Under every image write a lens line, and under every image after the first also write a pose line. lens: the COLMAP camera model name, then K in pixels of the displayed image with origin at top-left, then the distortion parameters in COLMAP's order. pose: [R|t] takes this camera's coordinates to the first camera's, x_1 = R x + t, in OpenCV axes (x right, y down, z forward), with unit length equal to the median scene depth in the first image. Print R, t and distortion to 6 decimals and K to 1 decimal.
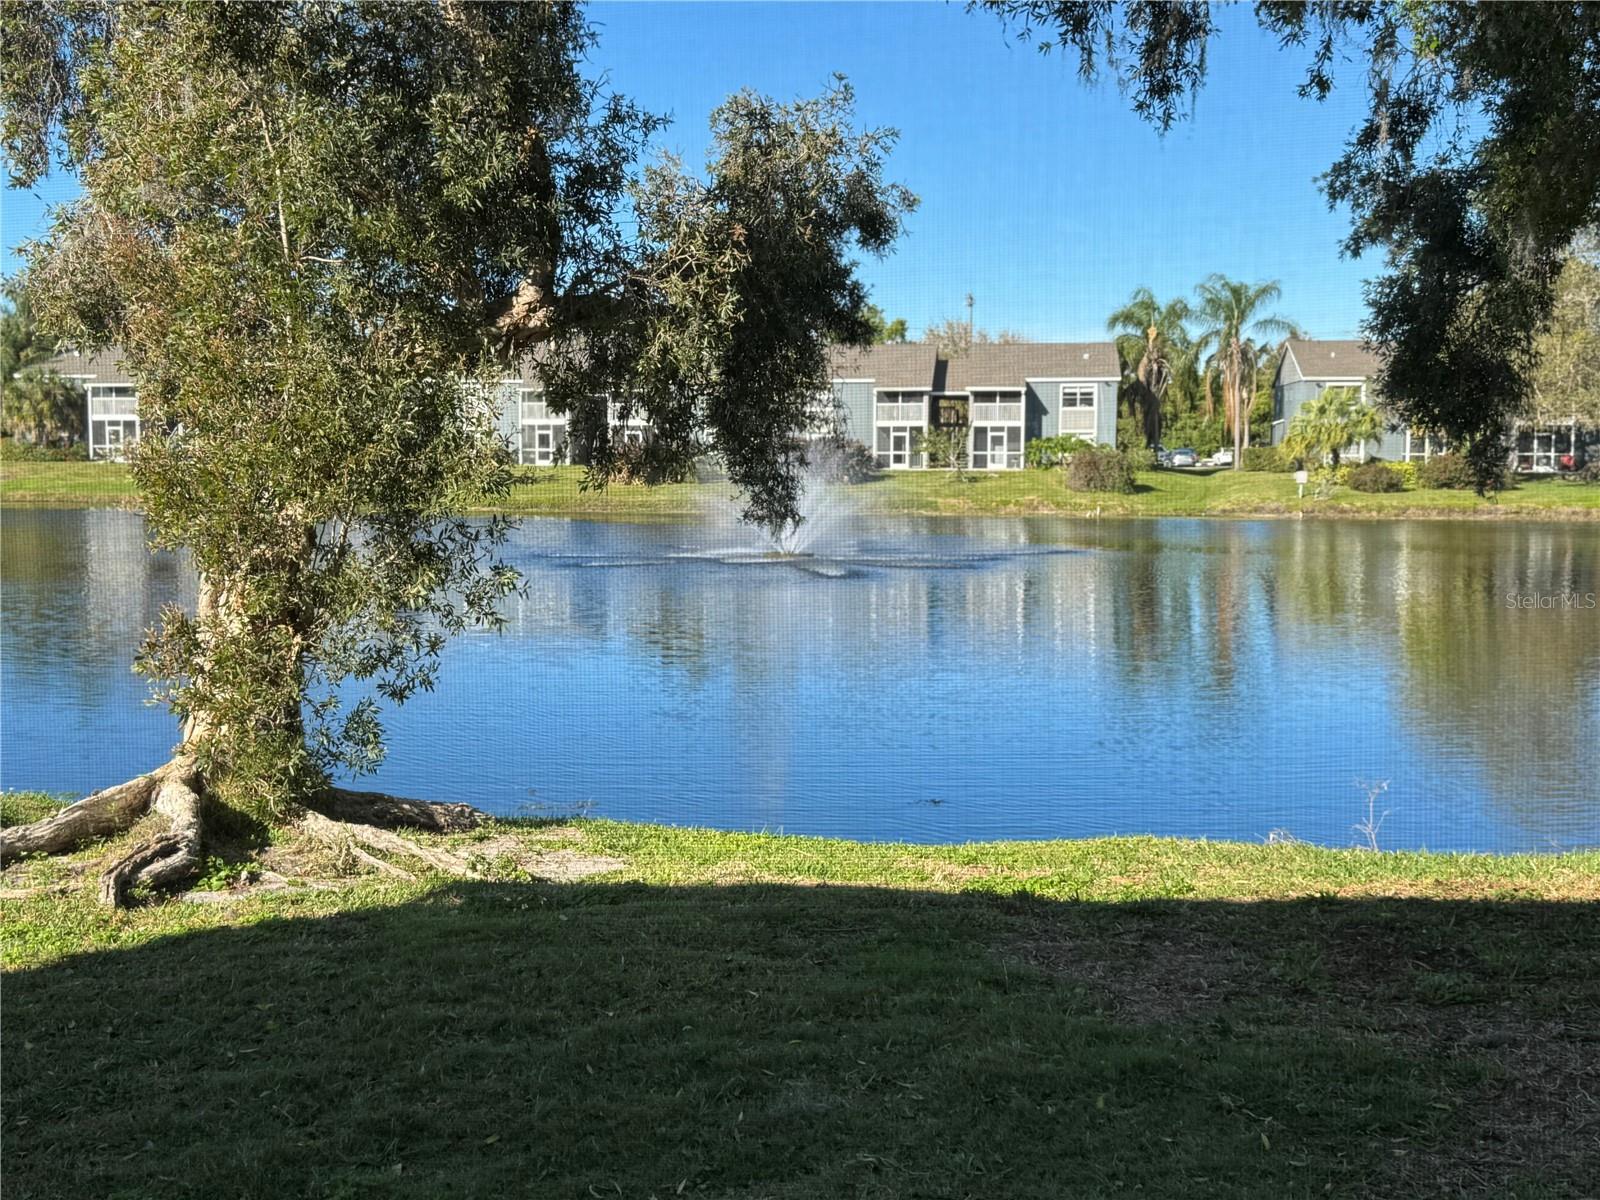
lens RADIAL K [[1846.6, 0, 800.0], [0, 1846.6, 600.0], [0, 0, 1]] dist [0.243631, -0.878024]
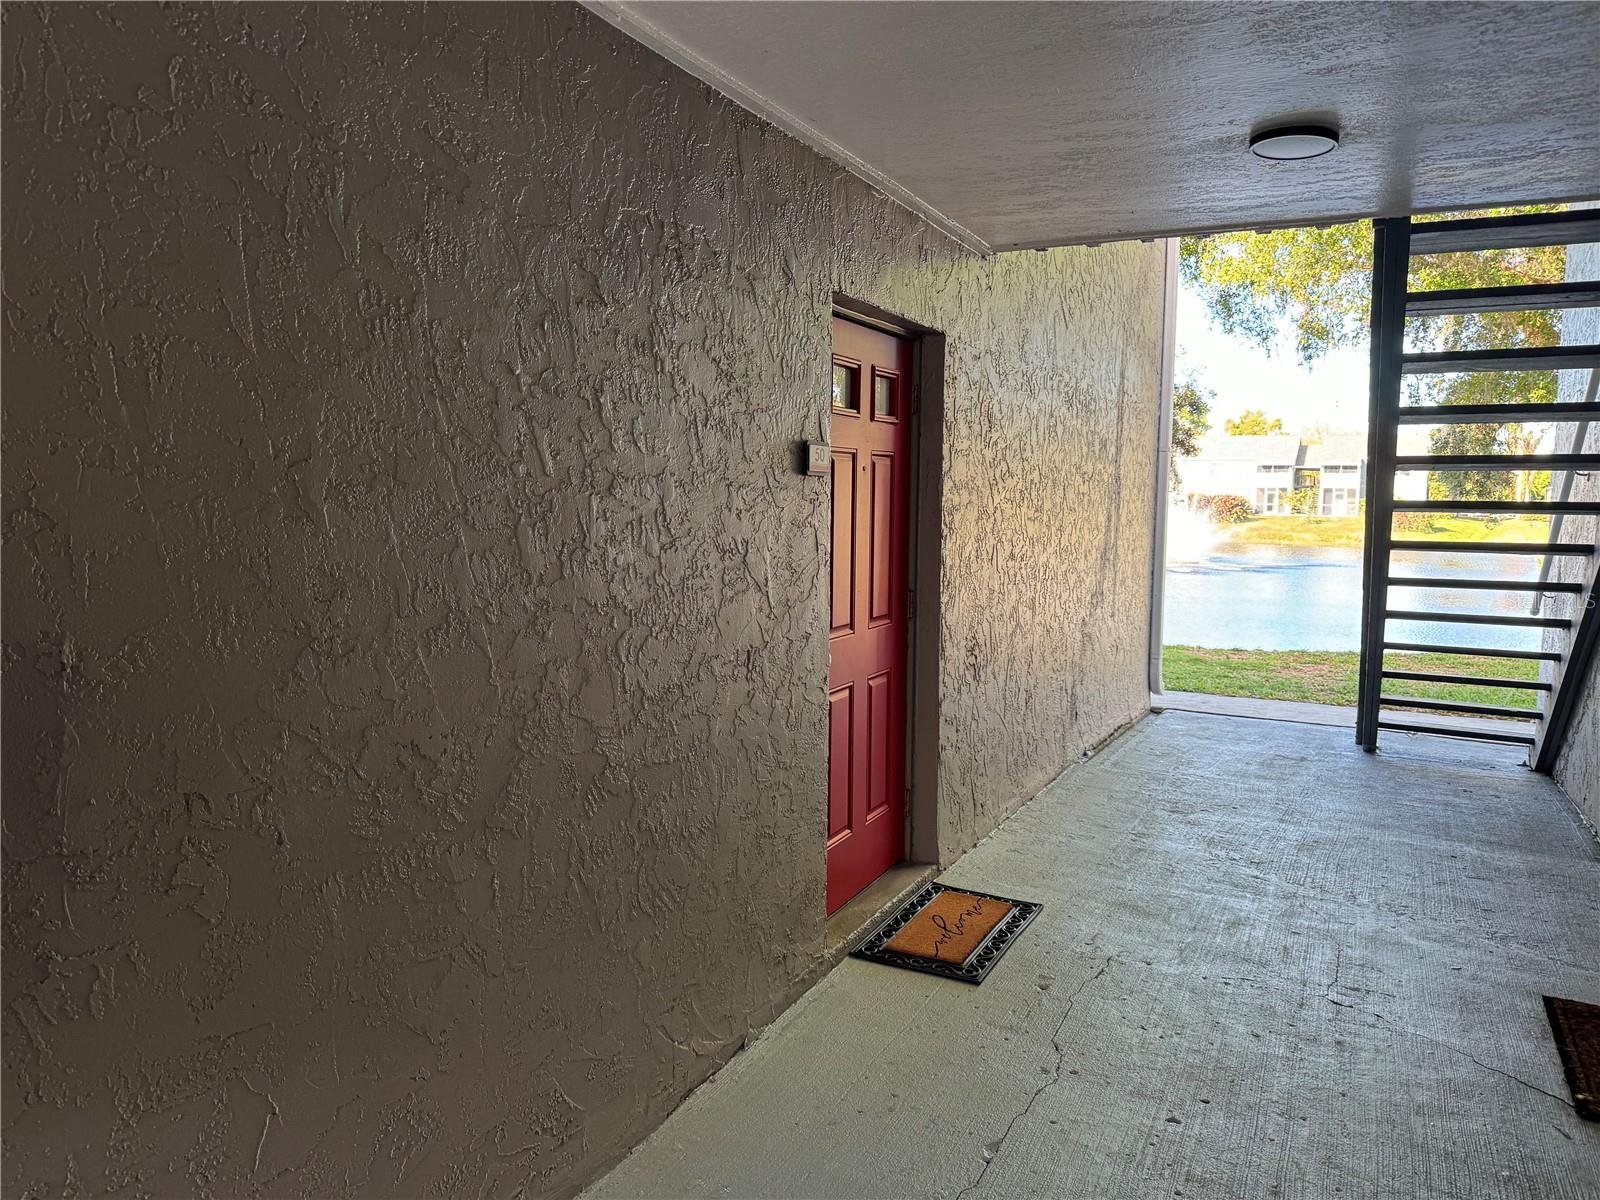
lens RADIAL K [[1152.7, 0, 800.0], [0, 1152.7, 600.0], [0, 0, 1]] dist [0.124704, -0.191568]
pose [[0.943268, 0.036165, -0.330058, 0.010682], [-0.034844, 0.999344, 0.009919, 0.007346], [0.330200, 0.002145, 0.943909, -0.089927]]
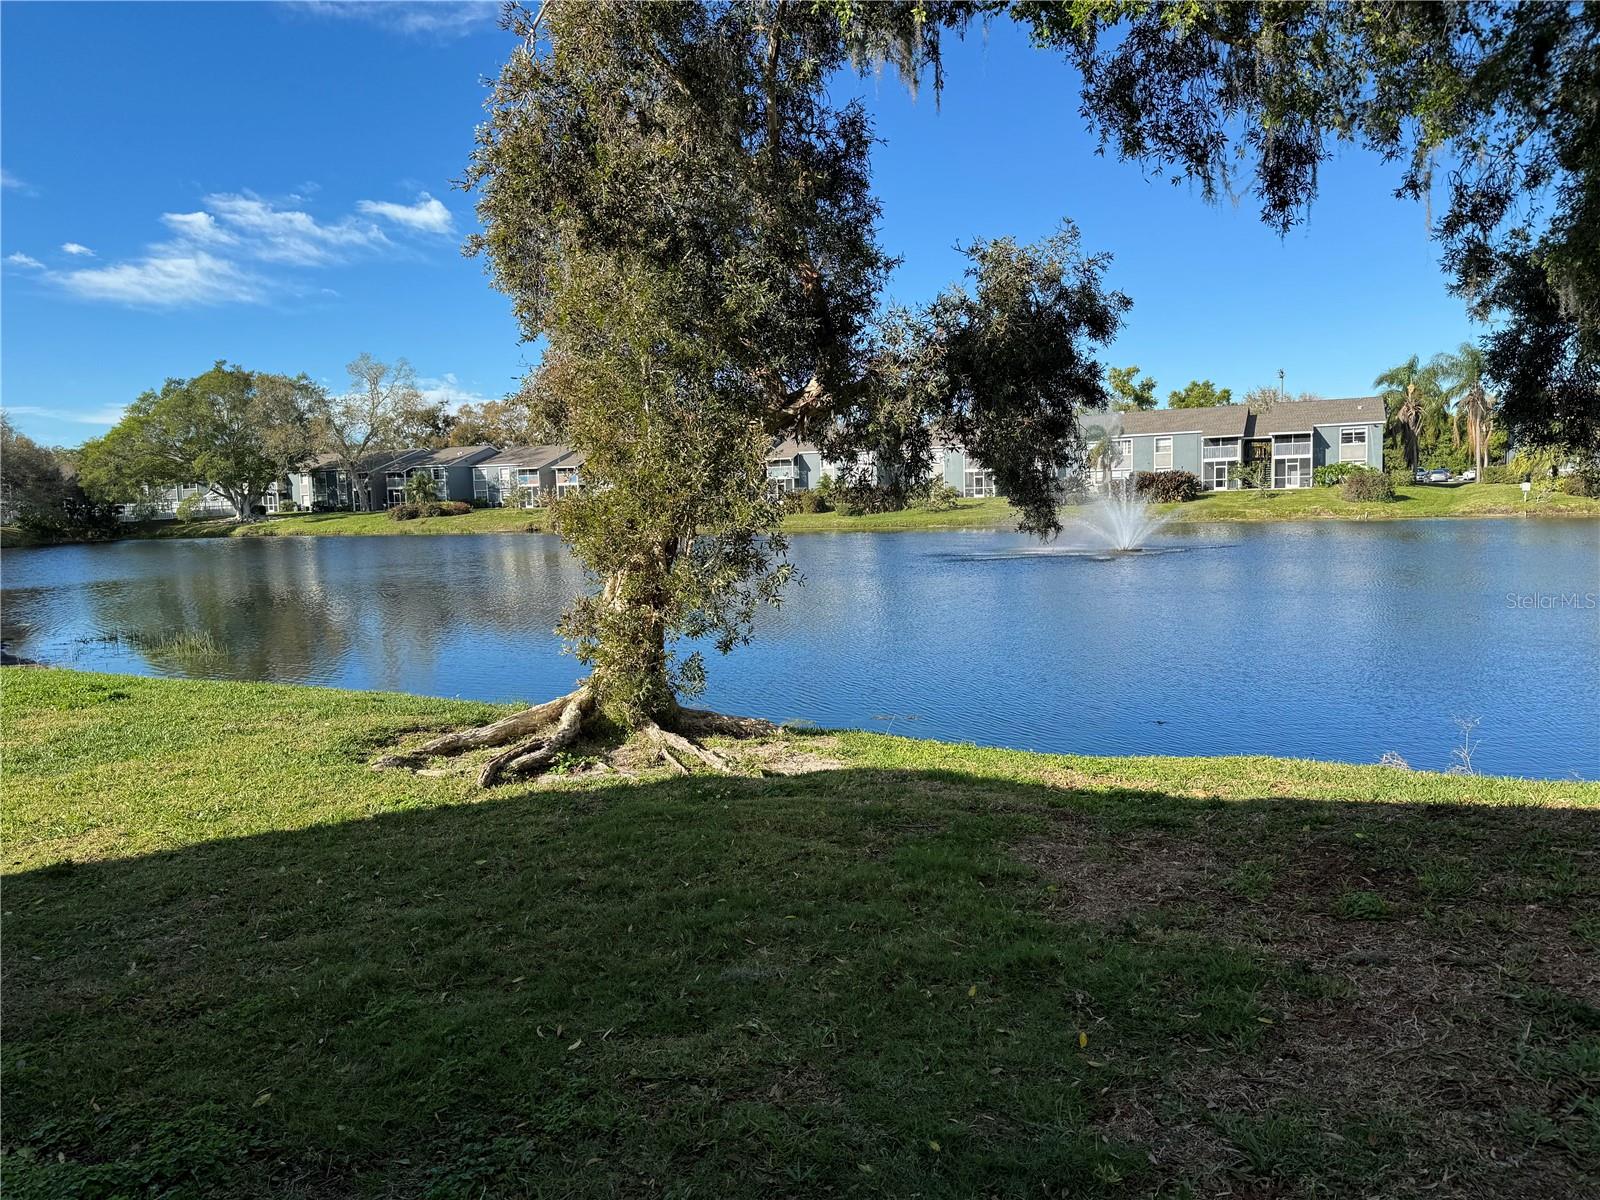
lens RADIAL K [[1152.7, 0, 800.0], [0, 1152.7, 600.0], [0, 0, 1]] dist [0.124704, -0.191568]
pose [[0.954497, -0.006388, -0.298153, 0.014612], [0.011098, 0.999839, 0.014105, -0.000278], [0.298015, -0.016772, 0.954414, 0.011007]]
